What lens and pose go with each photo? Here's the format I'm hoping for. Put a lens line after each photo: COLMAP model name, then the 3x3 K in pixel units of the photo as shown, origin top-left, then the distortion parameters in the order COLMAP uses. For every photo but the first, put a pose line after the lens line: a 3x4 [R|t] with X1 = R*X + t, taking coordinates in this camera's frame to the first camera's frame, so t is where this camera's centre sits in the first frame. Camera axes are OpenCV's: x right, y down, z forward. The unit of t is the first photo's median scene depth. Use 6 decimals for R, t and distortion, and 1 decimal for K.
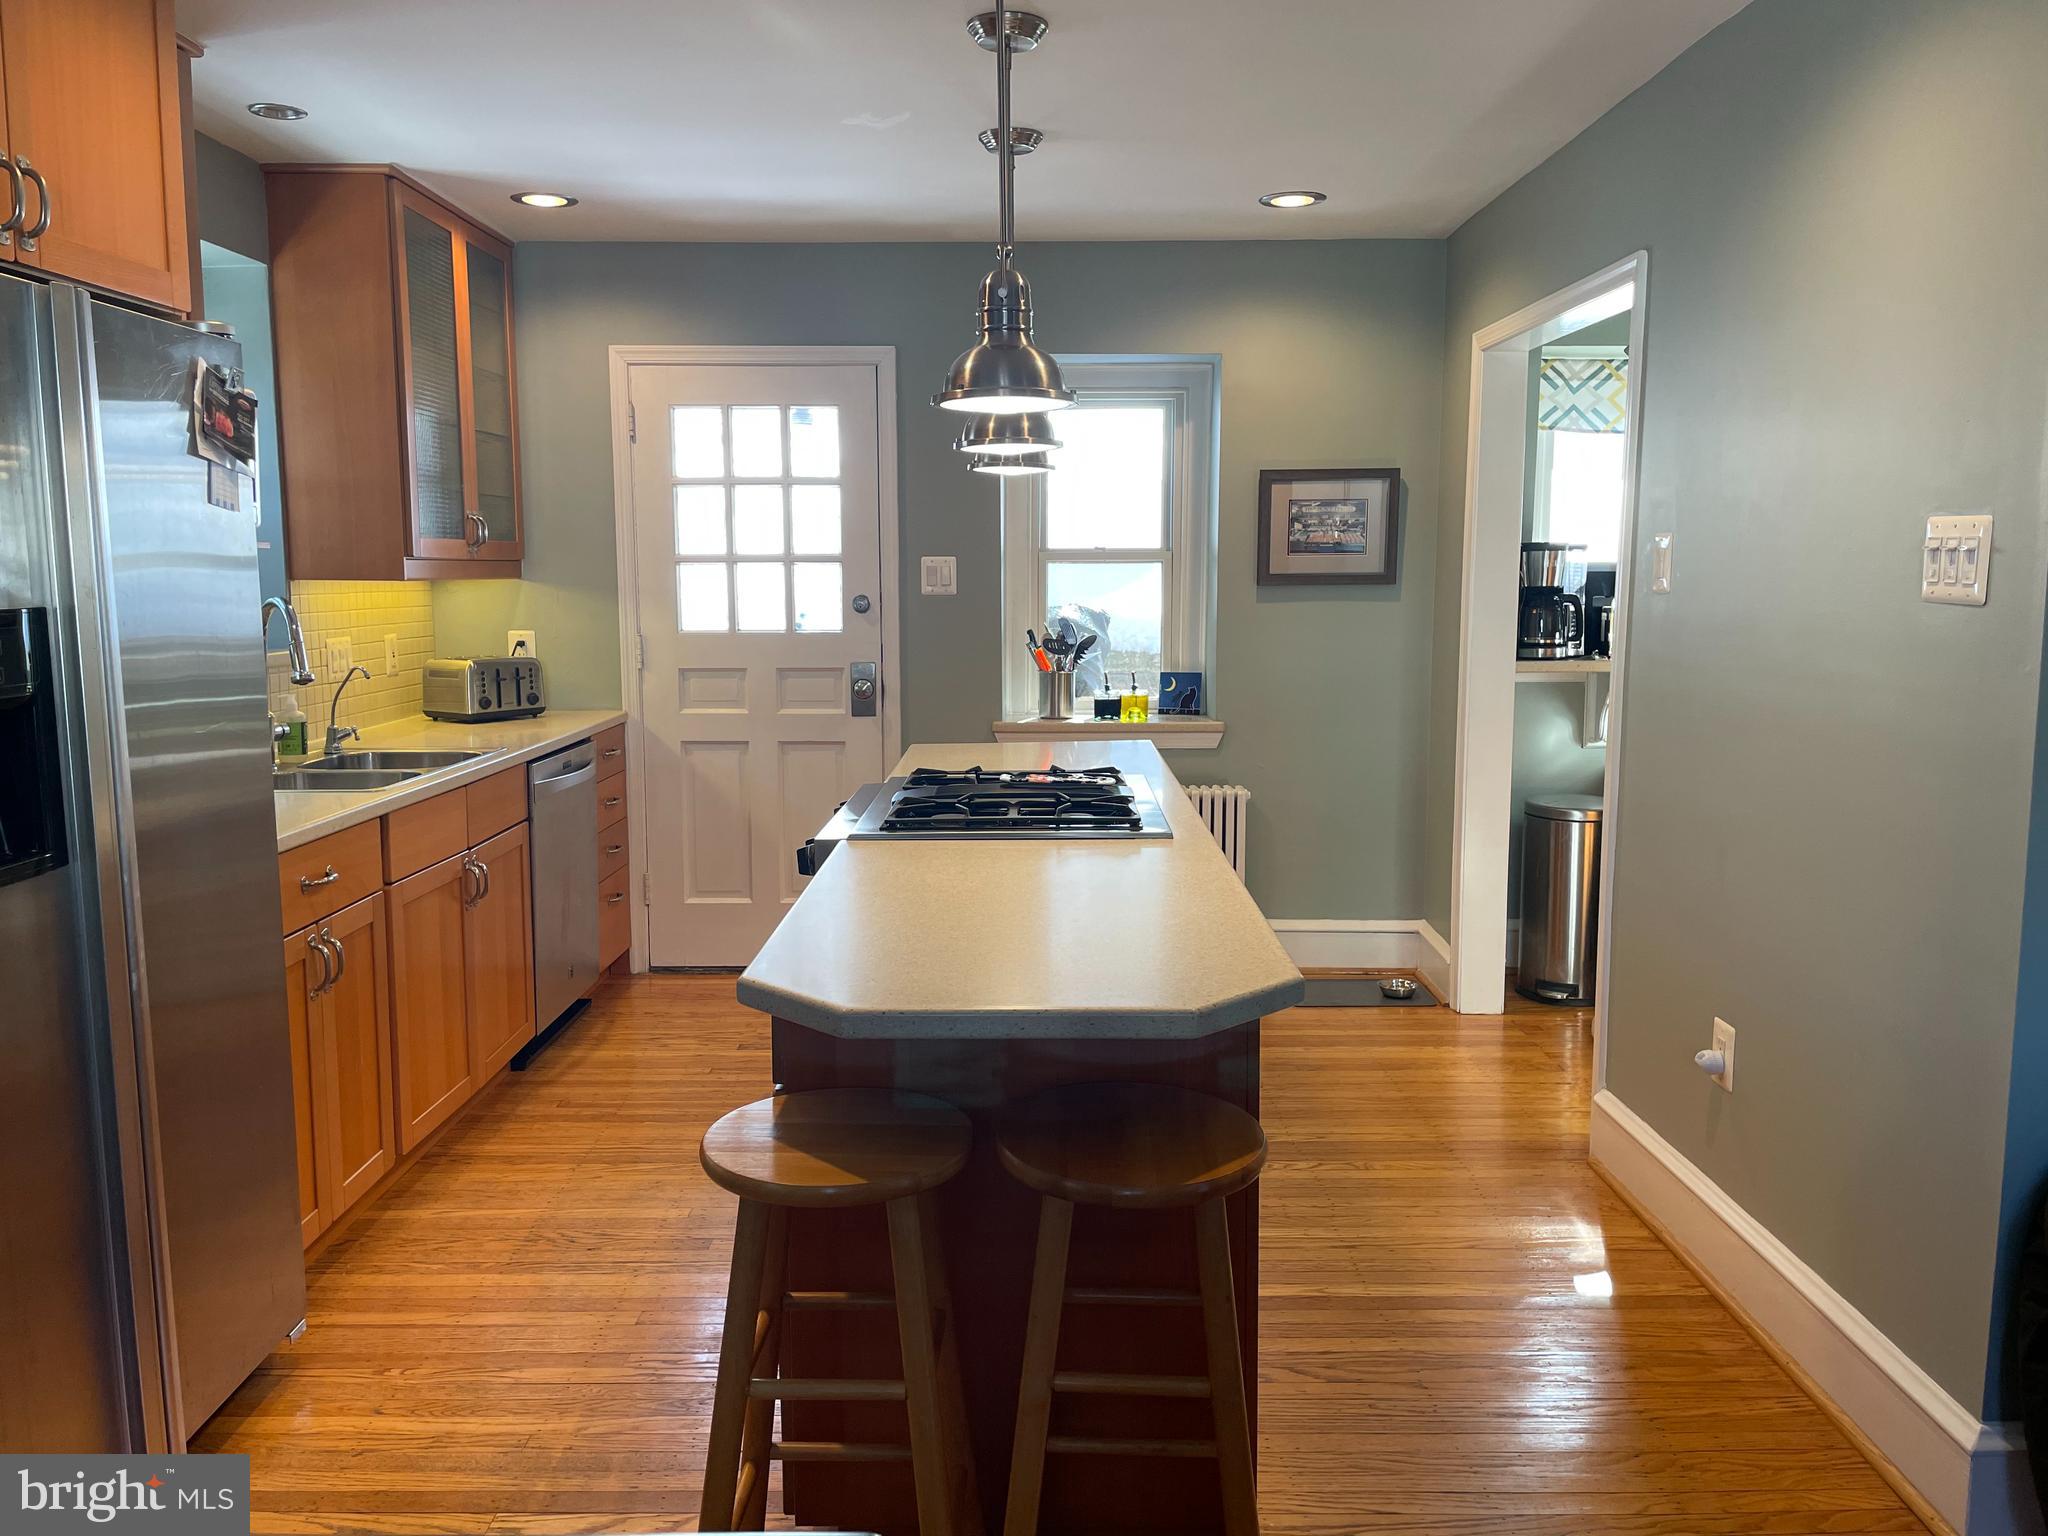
lens RADIAL K [[1544.5, 0, 1017.9], [0, 1544.5, 765.4], [0, 0, 1]] dist [0.069653, -0.082602]
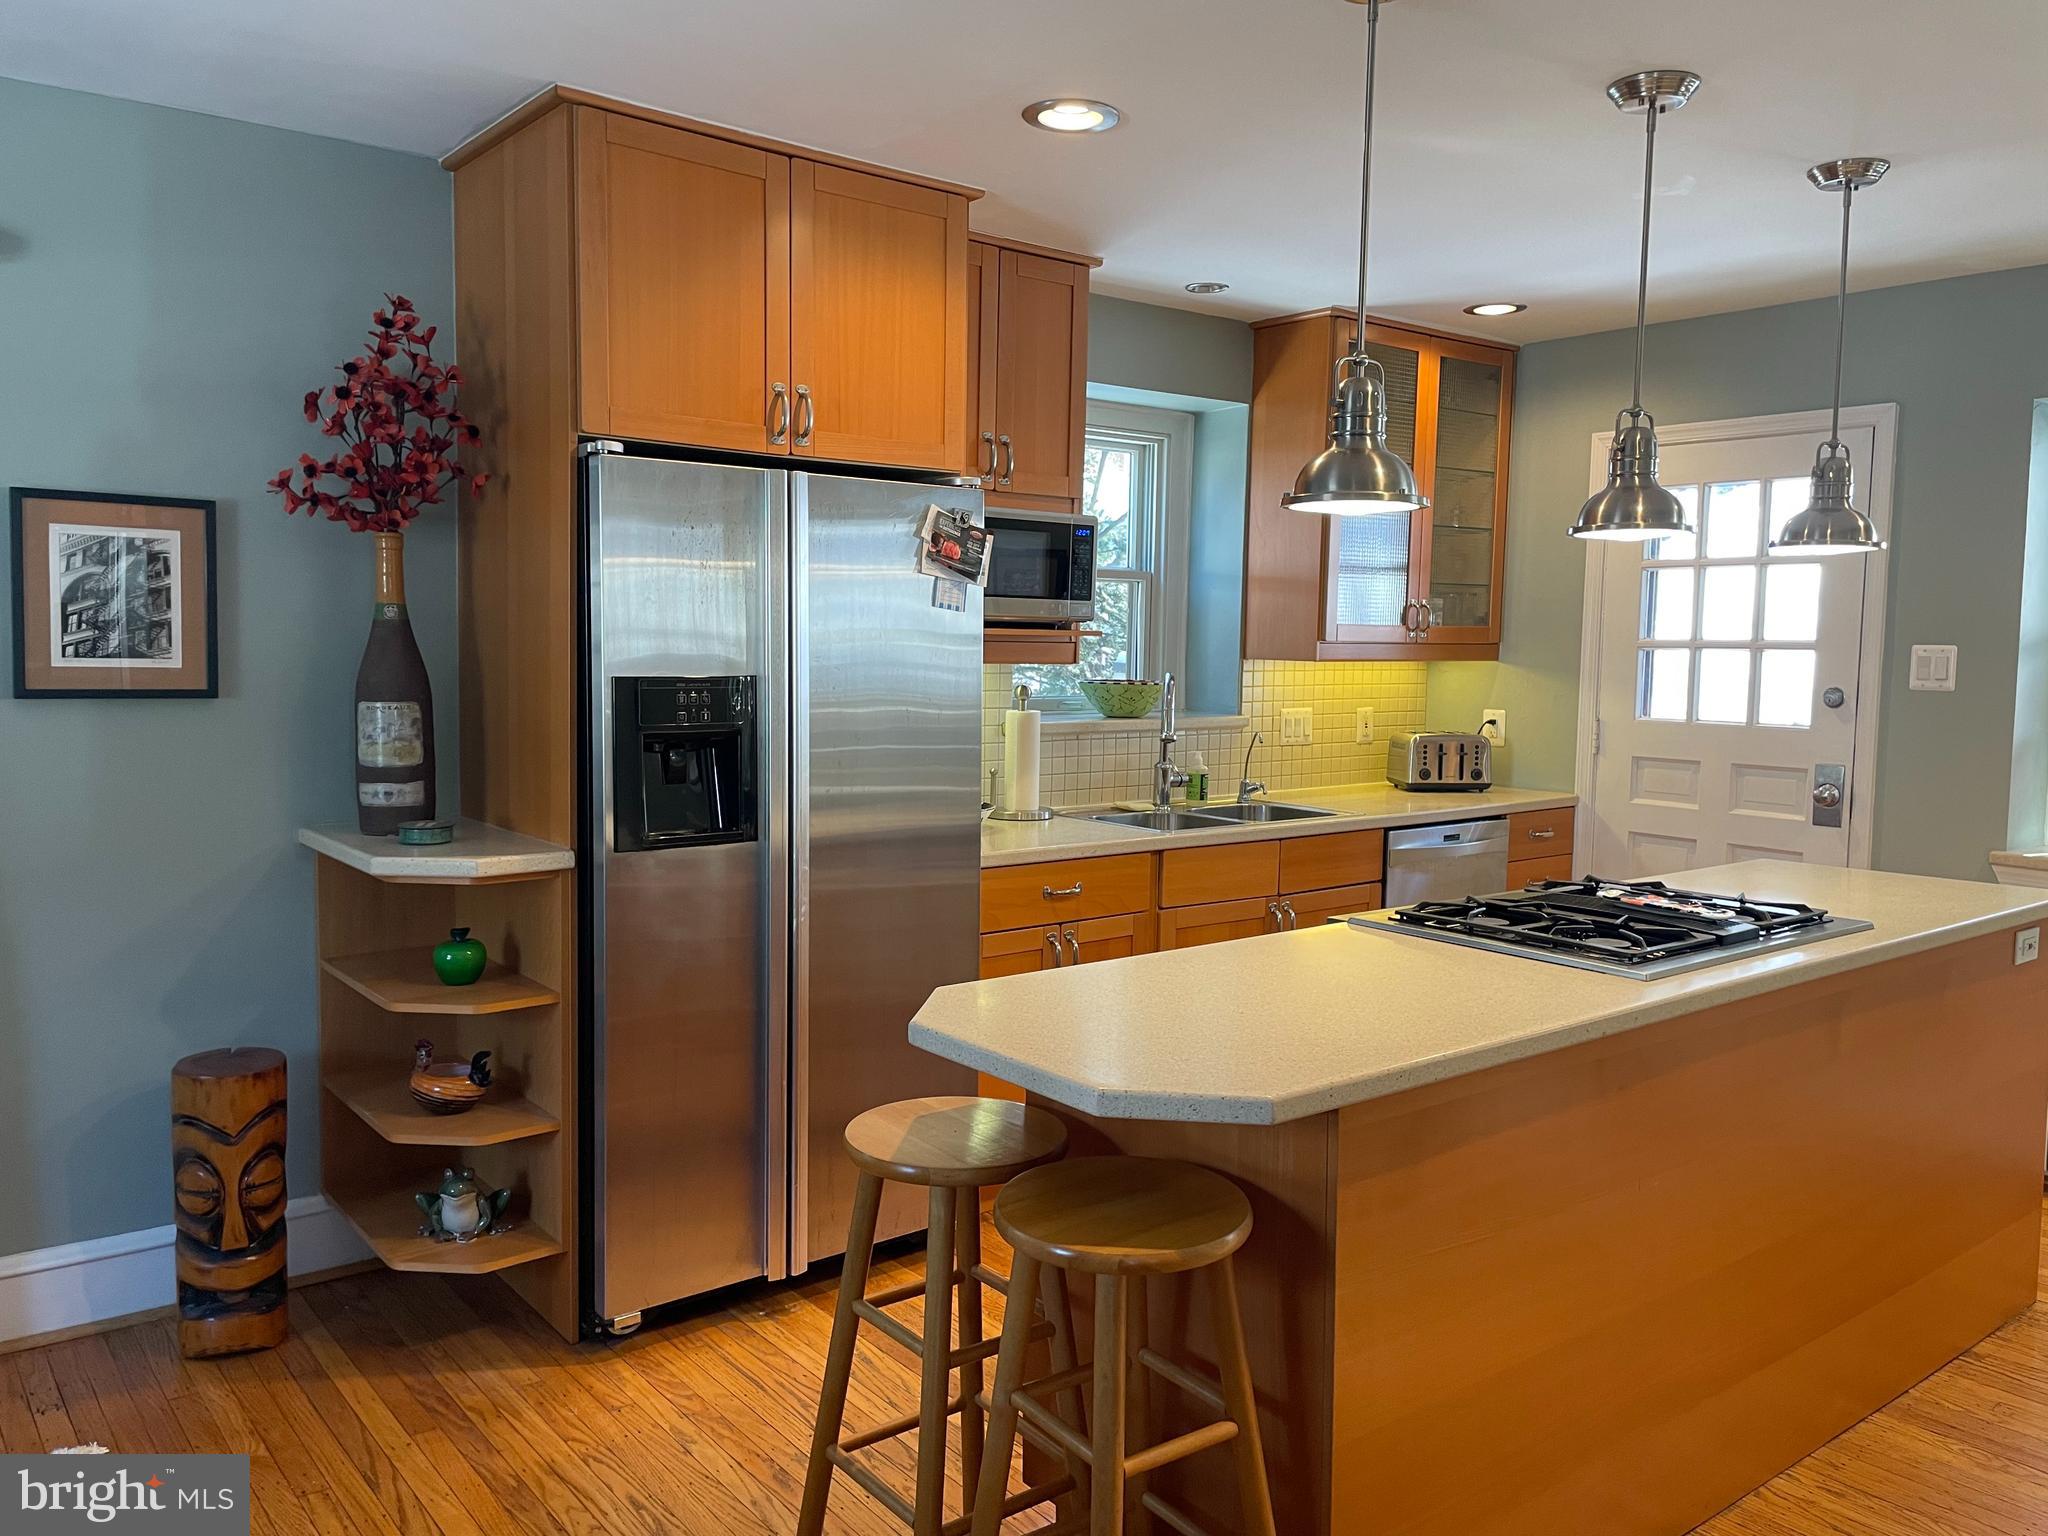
lens RADIAL K [[1544.5, 0, 1016.6], [0, 1544.5, 770.8], [0, 0, 1]] dist [0.069653, -0.082602]
pose [[0.627239, 0.080882, -0.774616, 0.310966], [-0.113528, 0.993465, 0.011805, -0.022392], [0.770508, 0.080535, 0.632322, 0.092634]]
